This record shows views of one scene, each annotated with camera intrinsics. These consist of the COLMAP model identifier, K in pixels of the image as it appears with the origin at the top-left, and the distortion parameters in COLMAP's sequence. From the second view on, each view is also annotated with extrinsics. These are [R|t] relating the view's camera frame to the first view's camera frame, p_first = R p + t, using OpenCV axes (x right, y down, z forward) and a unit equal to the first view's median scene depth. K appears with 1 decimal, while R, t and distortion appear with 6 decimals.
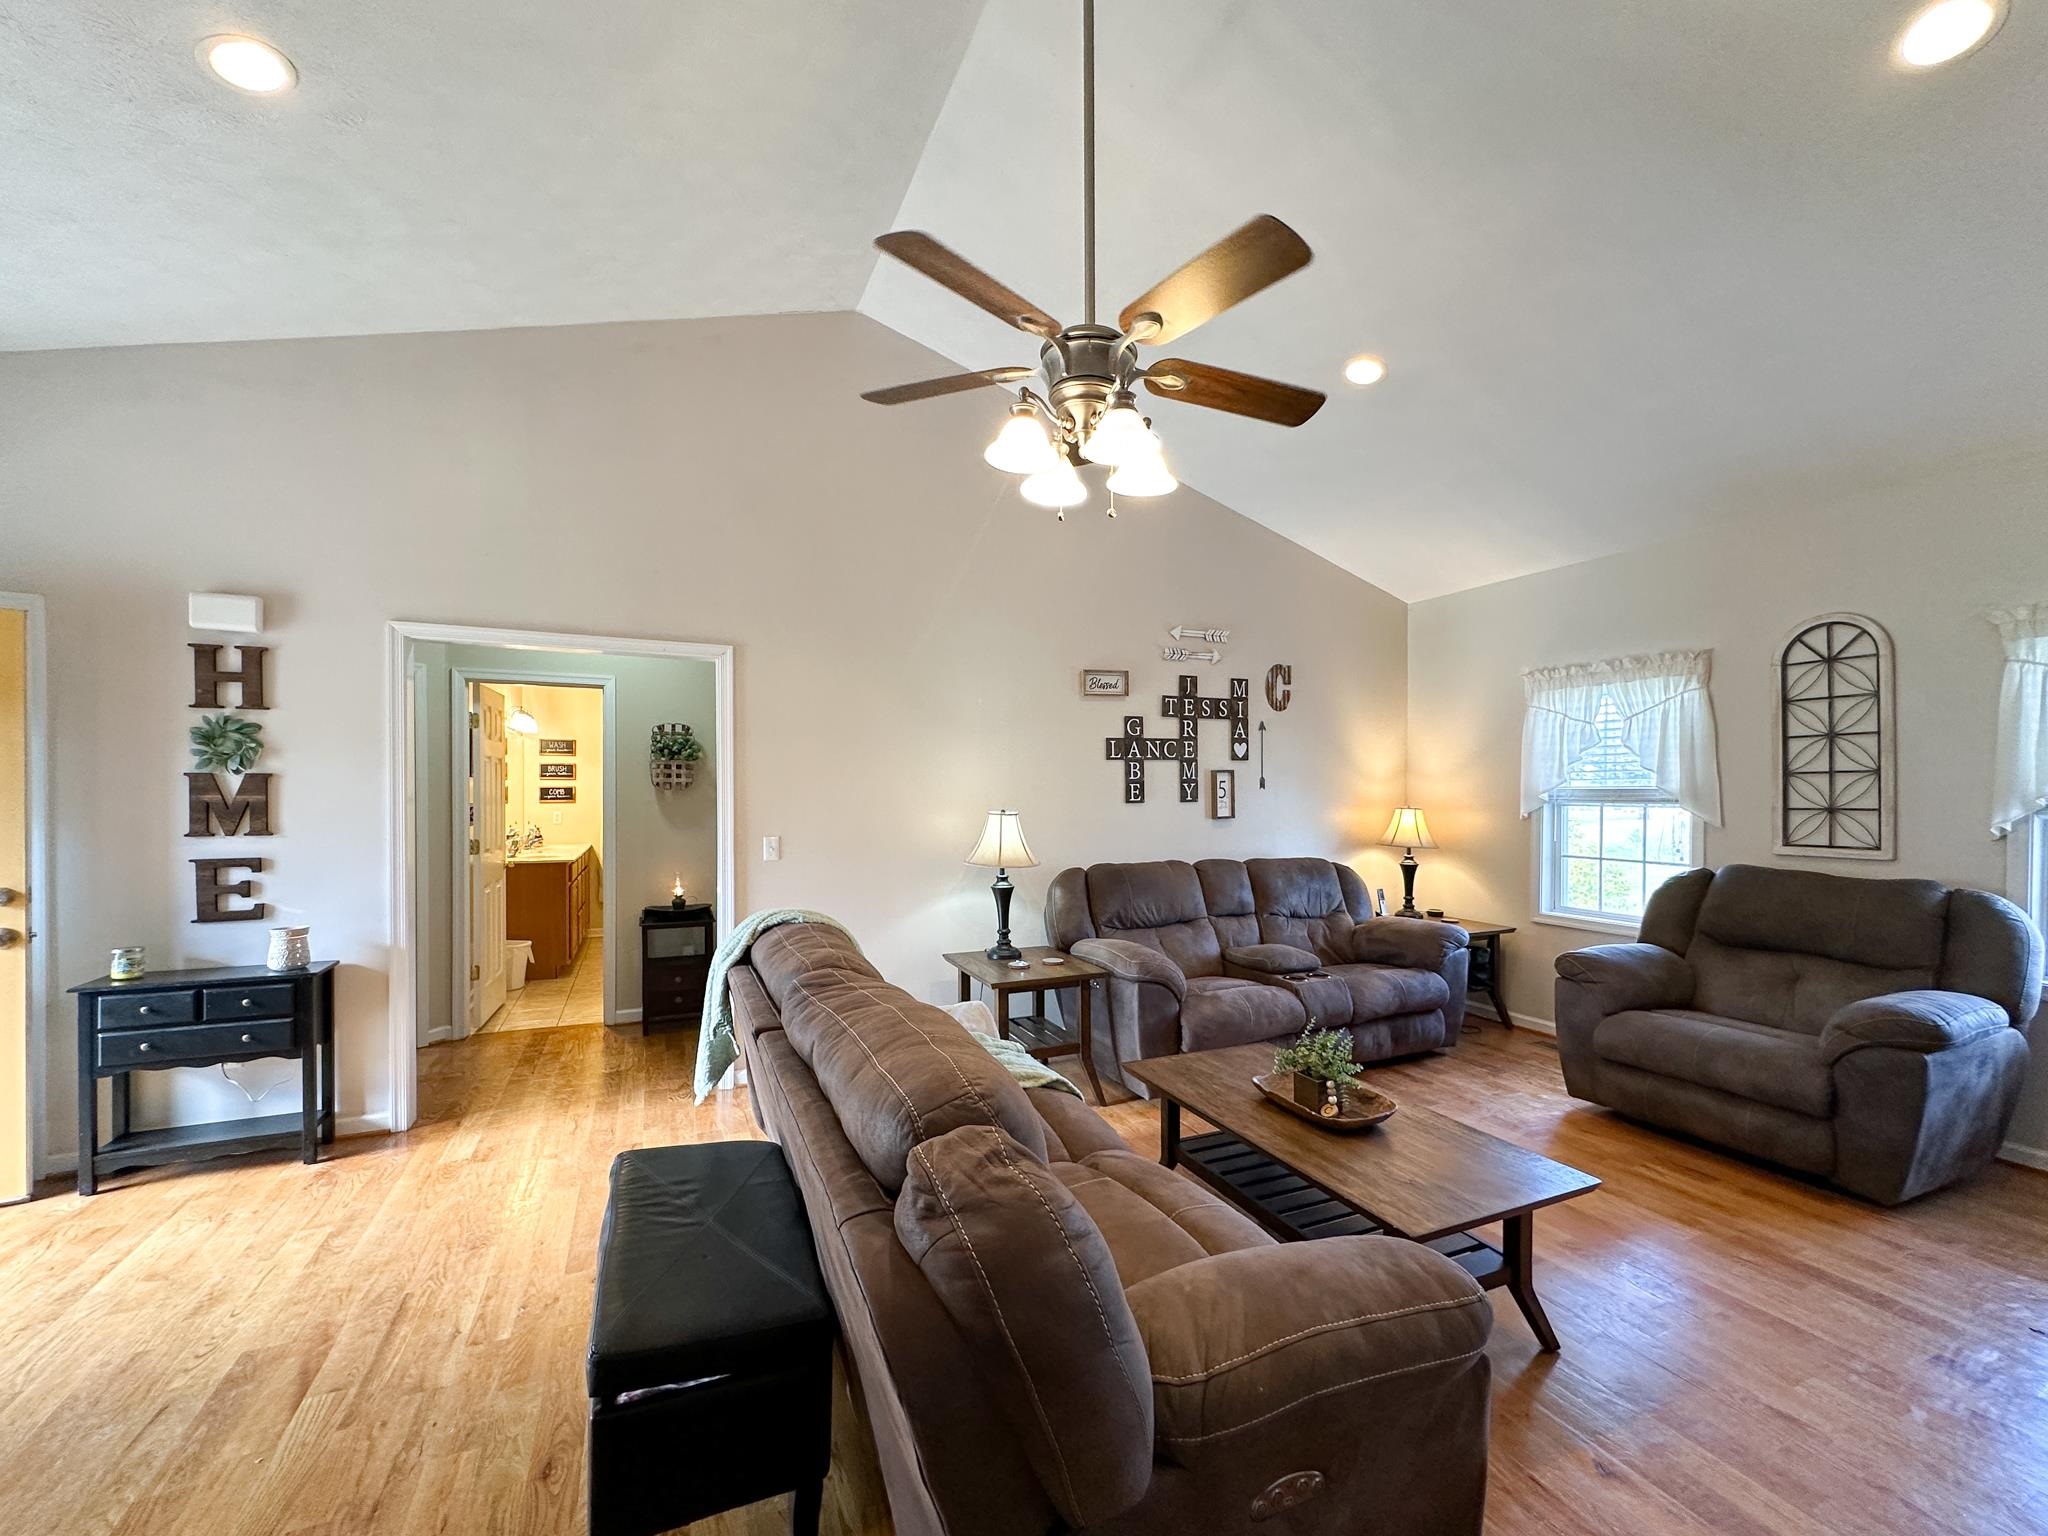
lens RADIAL K [[838.8, 0, 1027.9], [0, 838.8, 805.3], [0, 0, 1]] dist [0.001988, 0.000518]
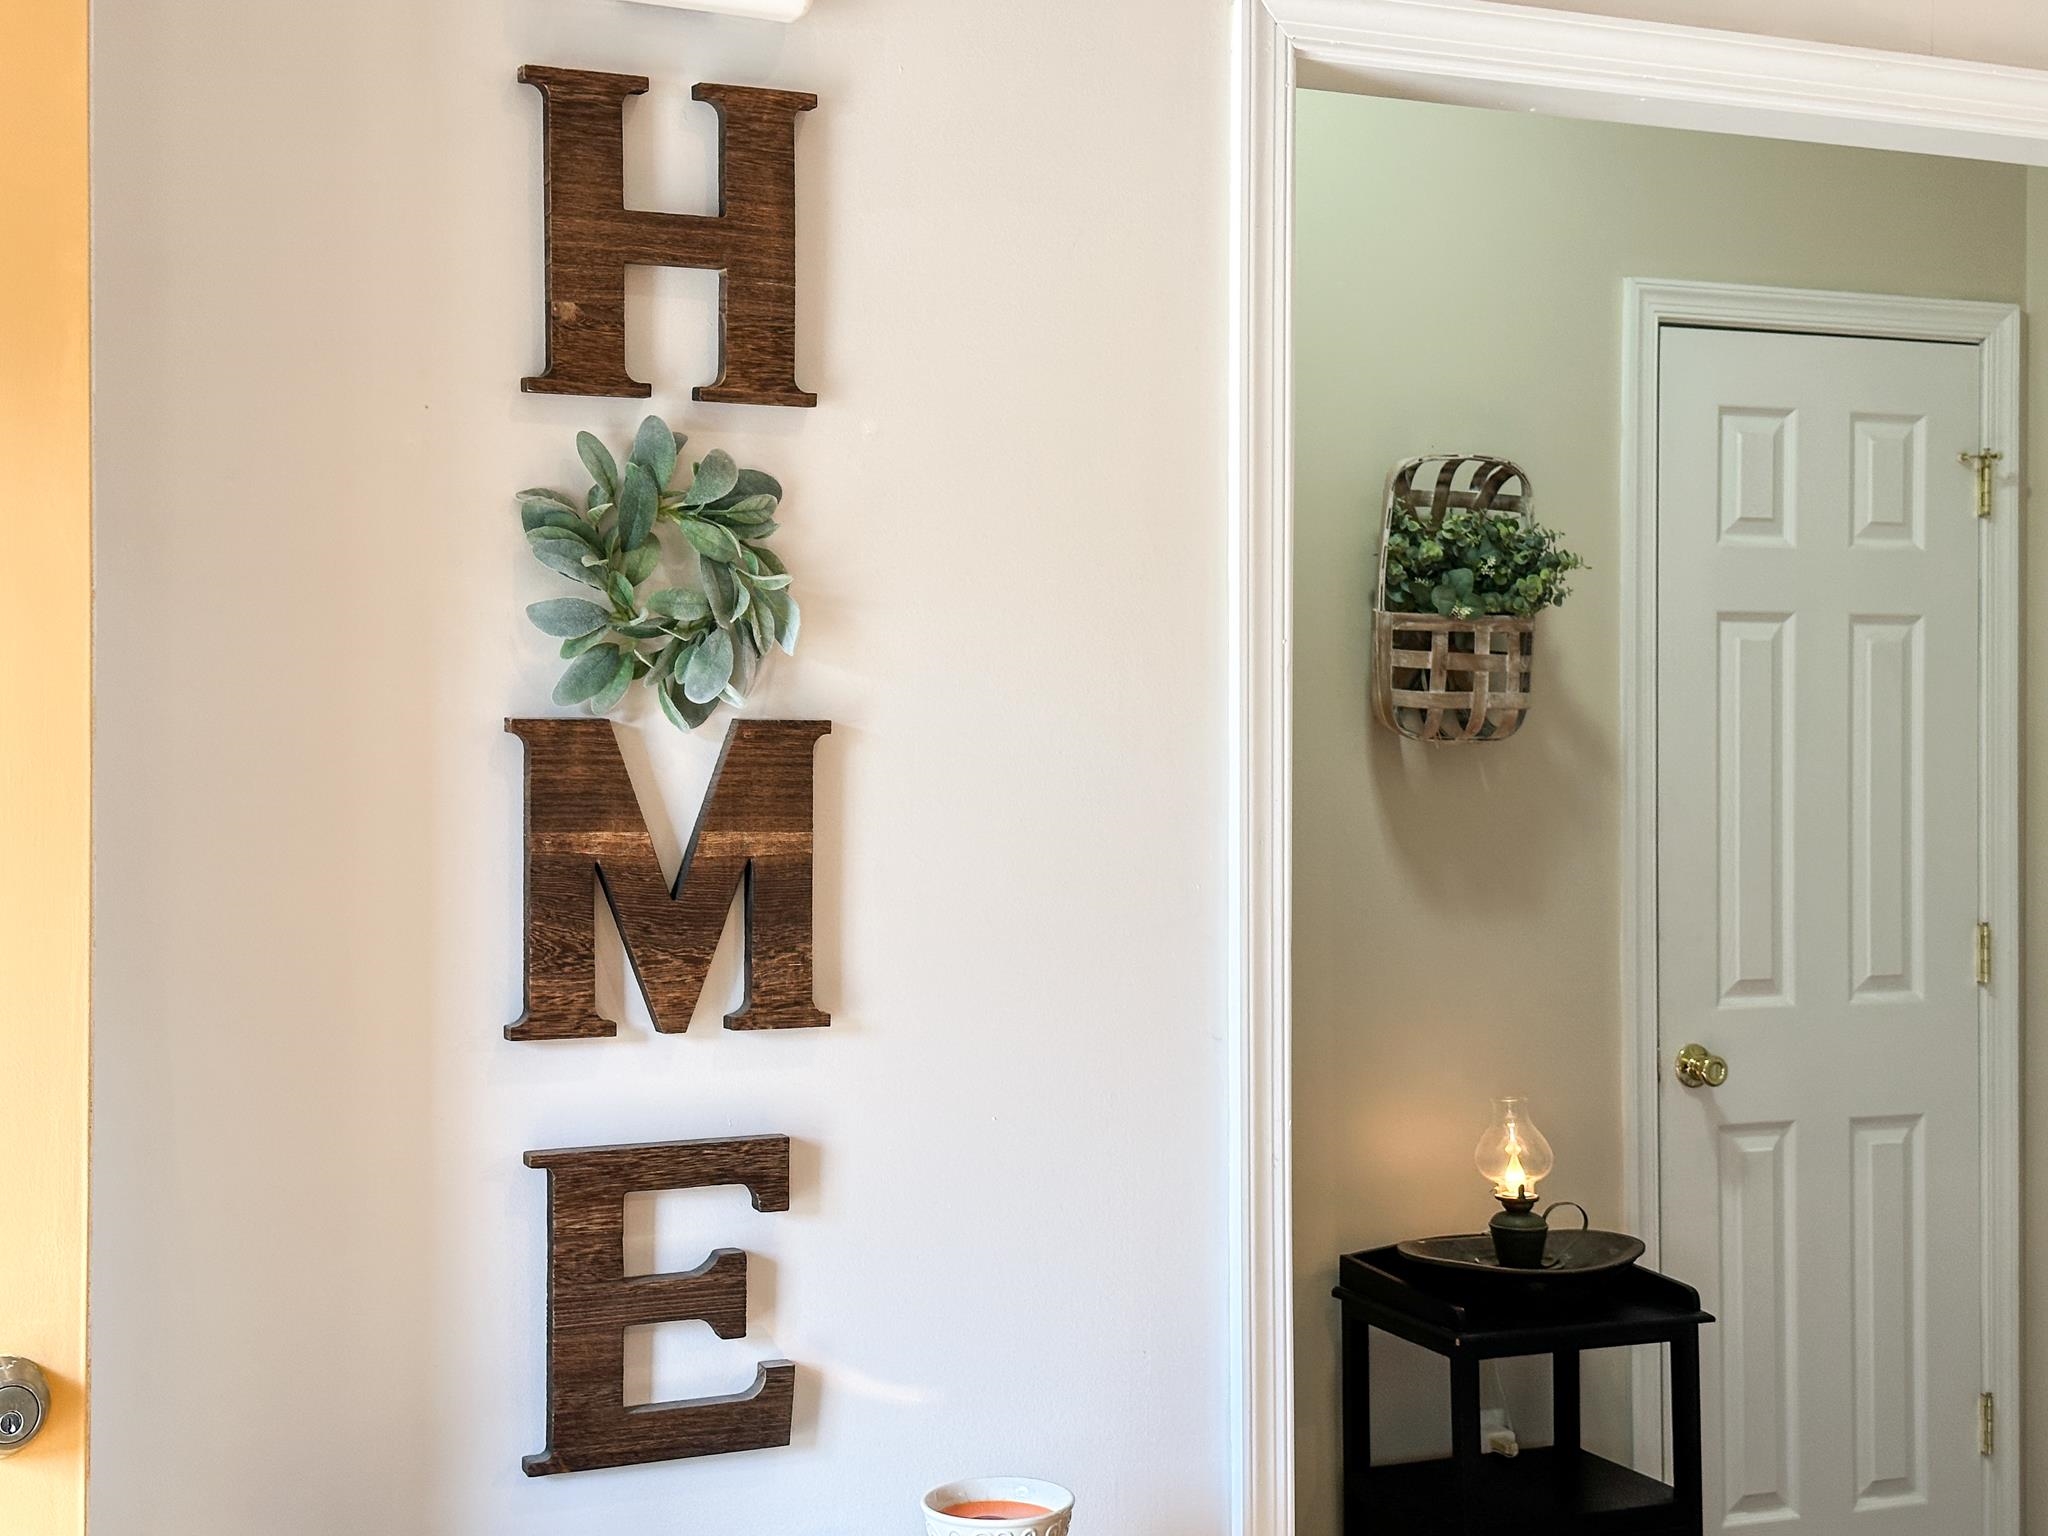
lens RADIAL K [[2890.4, 0, 1025.1], [0, 2890.4, 762.2], [0, 0, 1]] dist [0.153798, 0.000000]
pose [[0.999924, 0.012058, -0.002589, -0.859979], [-0.012006, 0.999741, 0.019318, -0.042431], [0.002821, -0.019286, 0.999810, 0.304332]]
